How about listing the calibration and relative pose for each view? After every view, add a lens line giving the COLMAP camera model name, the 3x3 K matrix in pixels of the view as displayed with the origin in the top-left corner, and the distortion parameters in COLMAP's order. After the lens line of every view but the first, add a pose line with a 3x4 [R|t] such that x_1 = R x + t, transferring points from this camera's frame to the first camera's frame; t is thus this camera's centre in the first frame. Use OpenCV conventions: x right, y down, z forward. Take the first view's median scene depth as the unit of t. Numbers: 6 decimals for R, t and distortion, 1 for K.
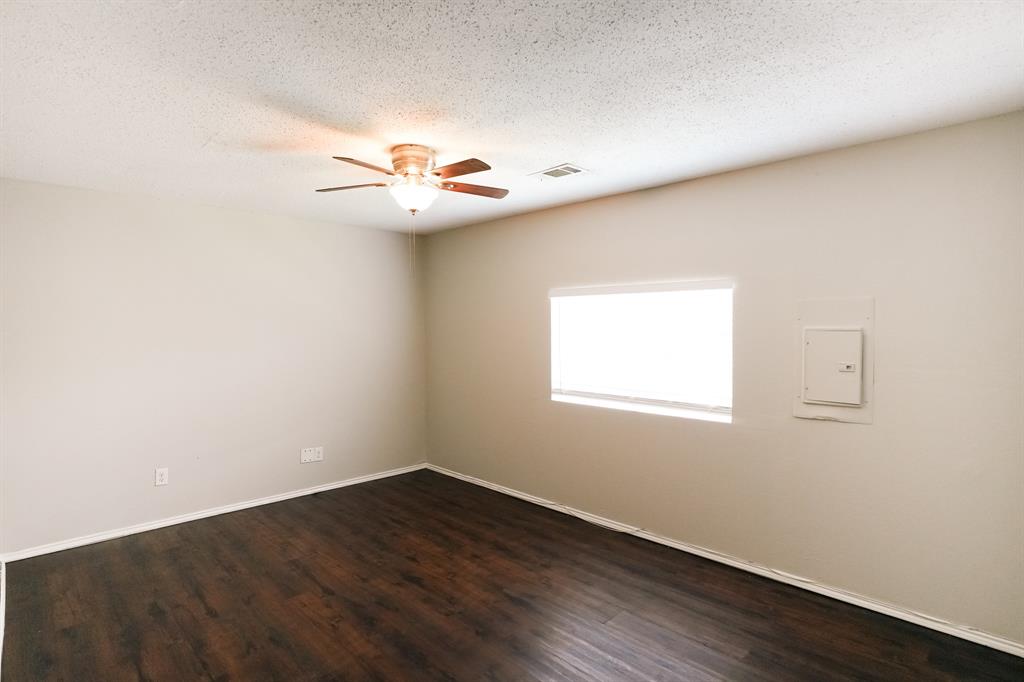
lens RADIAL K [[535.6, 0, 520.7], [0, 535.6, 341.3], [0, 0, 1]] dist [-0.032719, 0.004778]
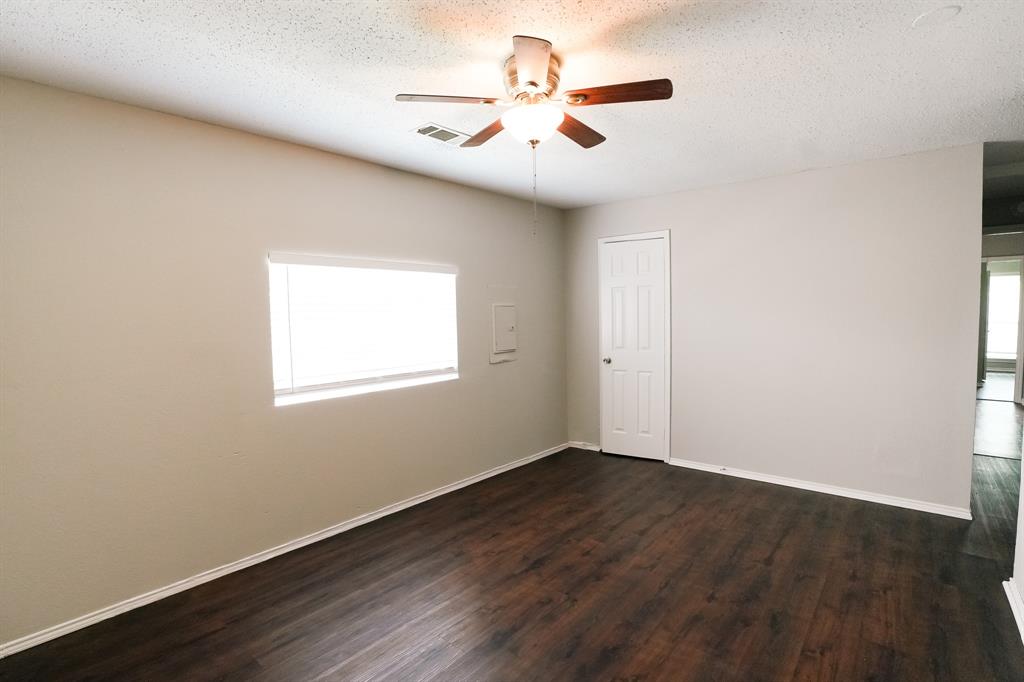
lens RADIAL K [[482.0, 0, 519.3], [0, 482.0, 340.4], [0, 0, 1]] dist [-0.037637, 0.002192]
pose [[-0.087533, -0.057204, 0.994518, -0.897132], [0.039580, 0.997362, 0.060851, -0.005570], [-0.995375, 0.044689, -0.085038, 1.083031]]
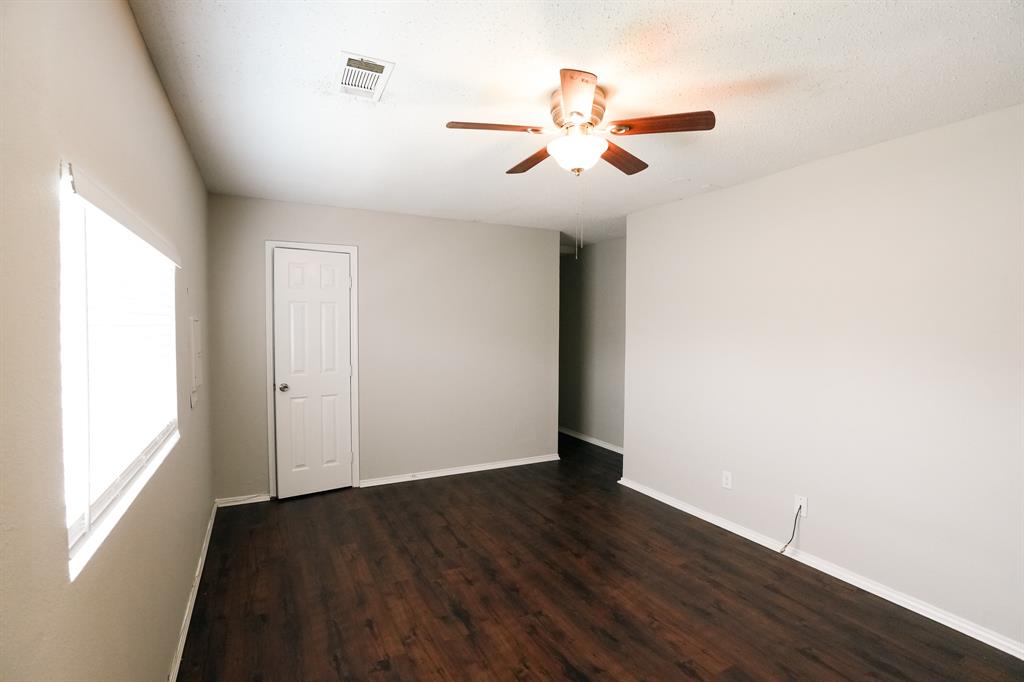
lens RADIAL K [[477.9, 0, 504.2], [0, 477.9, 333.8], [0, 0, 1]] dist [-0.054827, 0.005067]
pose [[-0.947230, -0.009701, 0.320409, -0.326650], [0.003676, 0.999148, 0.041118, -0.031943], [-0.320534, 0.040126, -0.946387, 1.710818]]
